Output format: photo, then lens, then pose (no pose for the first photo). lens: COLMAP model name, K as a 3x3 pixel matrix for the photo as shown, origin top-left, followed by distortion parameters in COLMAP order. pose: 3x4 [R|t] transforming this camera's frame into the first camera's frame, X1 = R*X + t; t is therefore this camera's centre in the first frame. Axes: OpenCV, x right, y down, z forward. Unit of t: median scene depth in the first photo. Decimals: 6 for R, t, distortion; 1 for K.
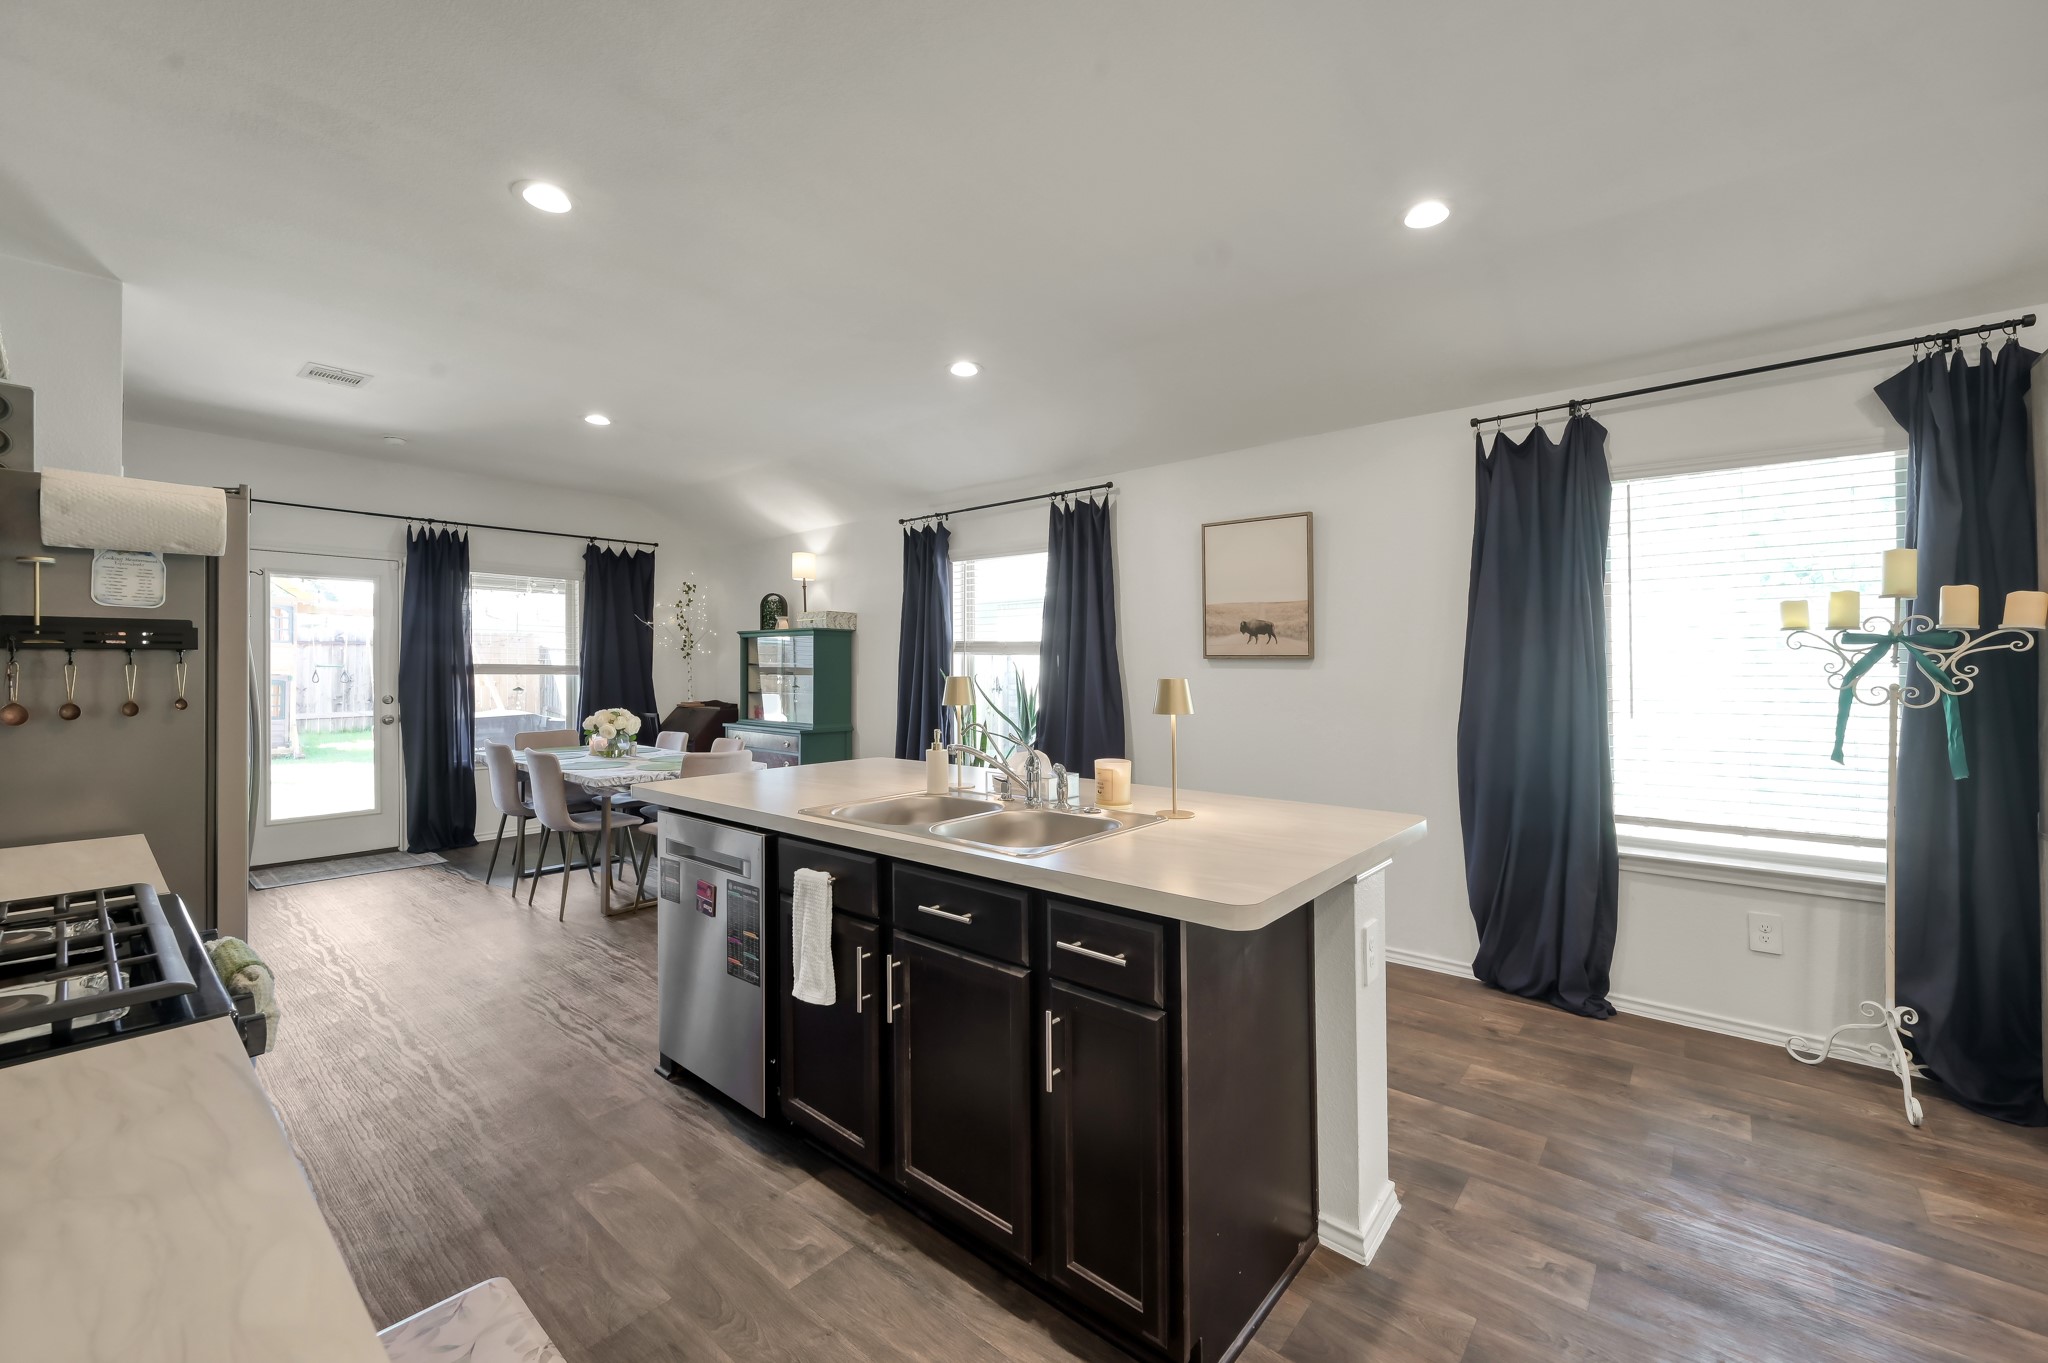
lens RADIAL K [[814.6, 0, 1026.3], [0, 814.6, 659.6], [0, 0, 1]] dist [0.001695, 0.000597]
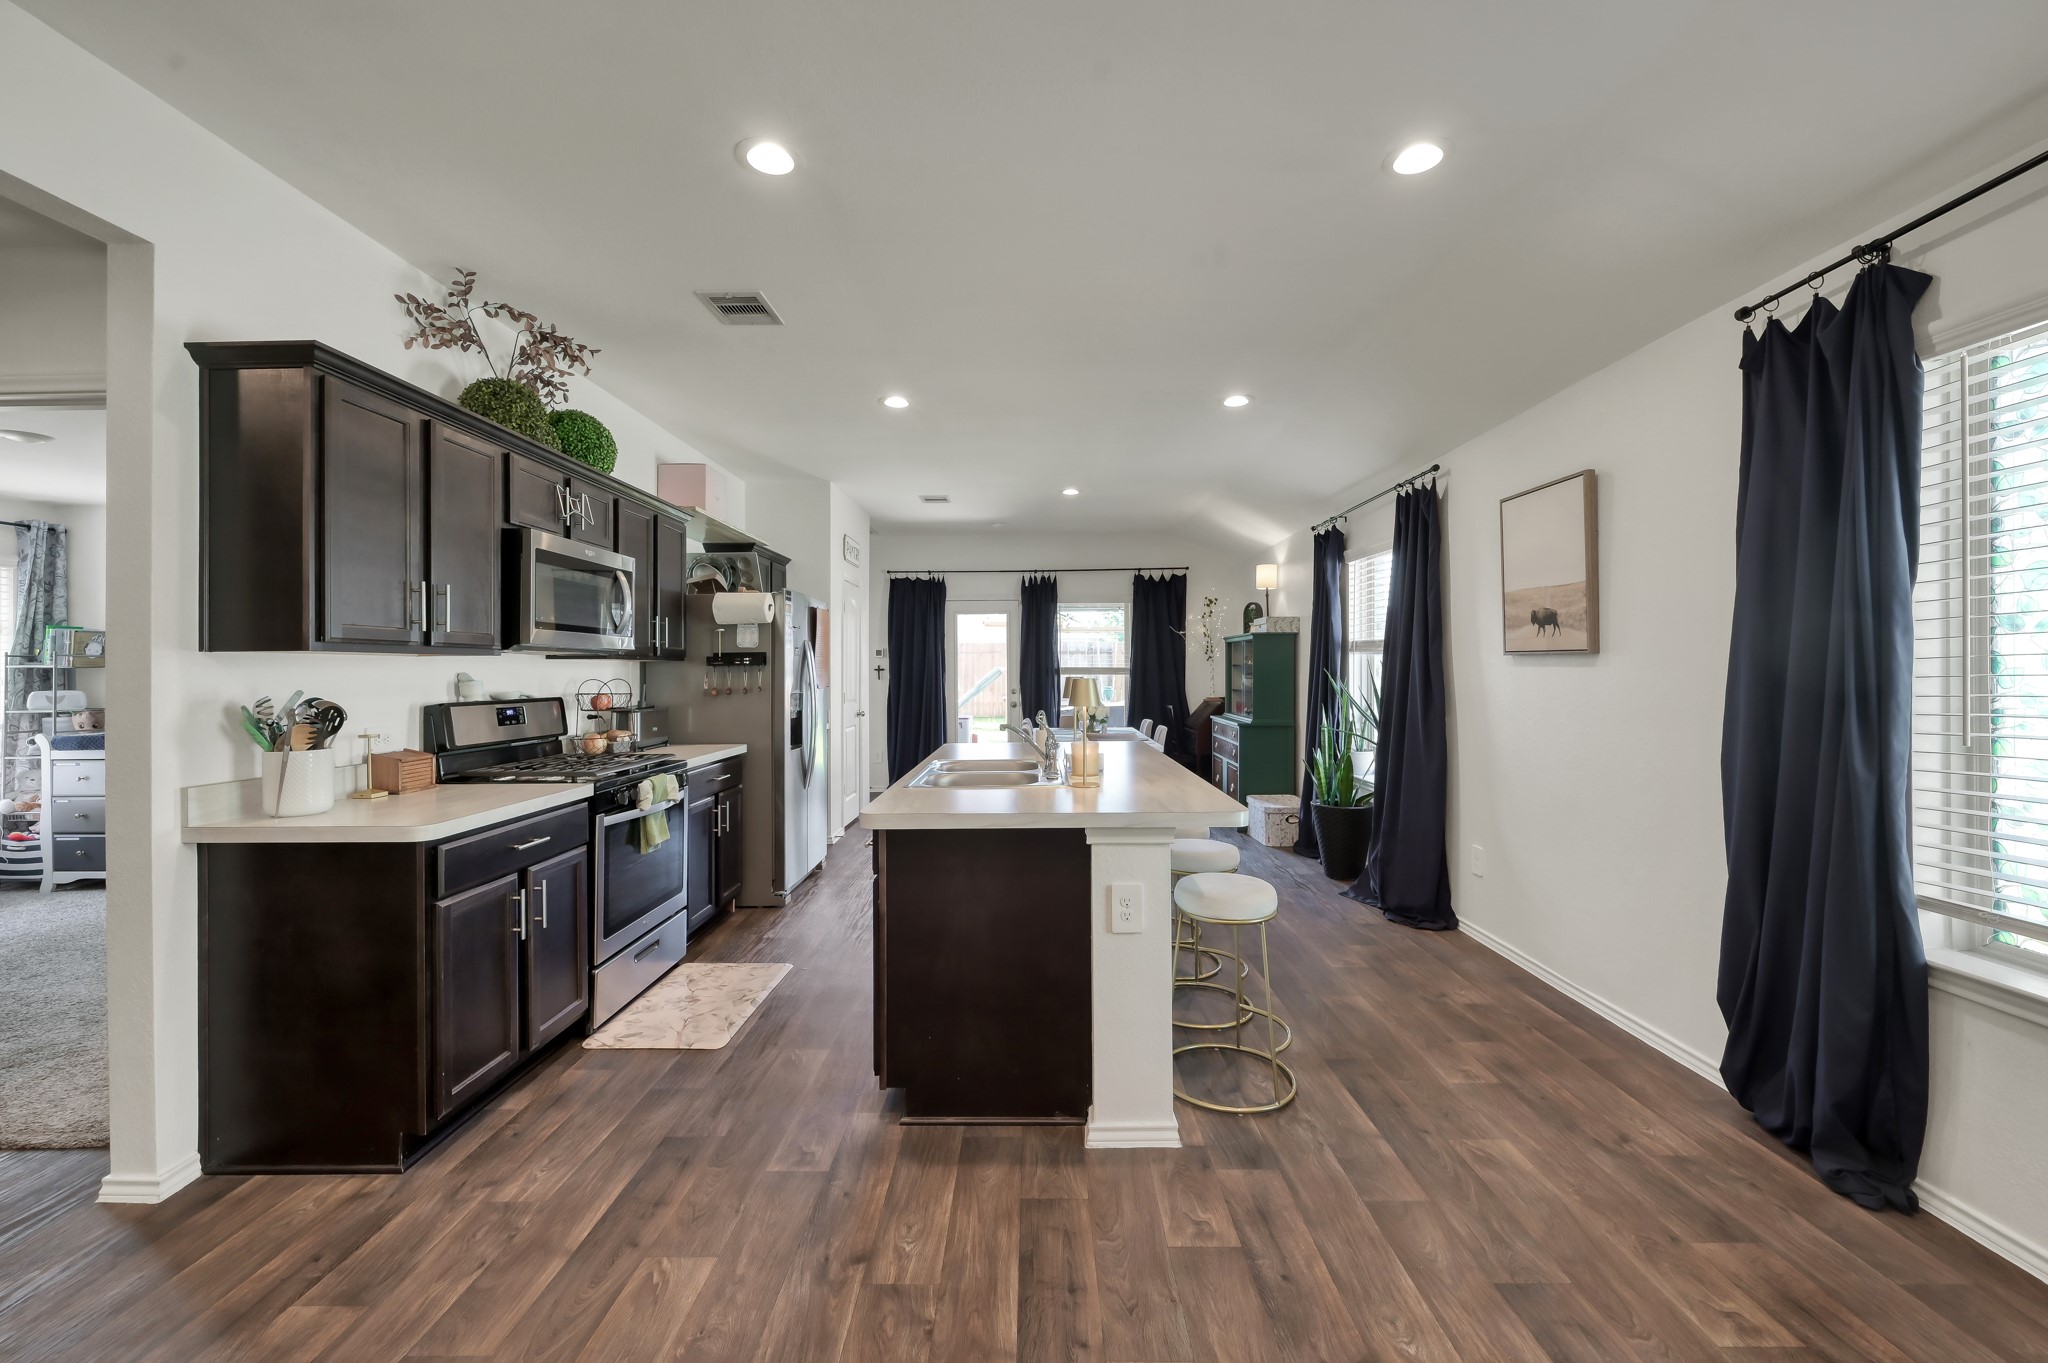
lens RADIAL K [[814.6, 0, 1030.0], [0, 814.6, 661.0], [0, 0, 1]] dist [0.001695, 0.000597]
pose [[0.639755, -0.014971, -0.768433, 0.594704], [0.017500, 0.999835, -0.004909, 0.000584], [0.768380, -0.010307, 0.639911, 0.063209]]
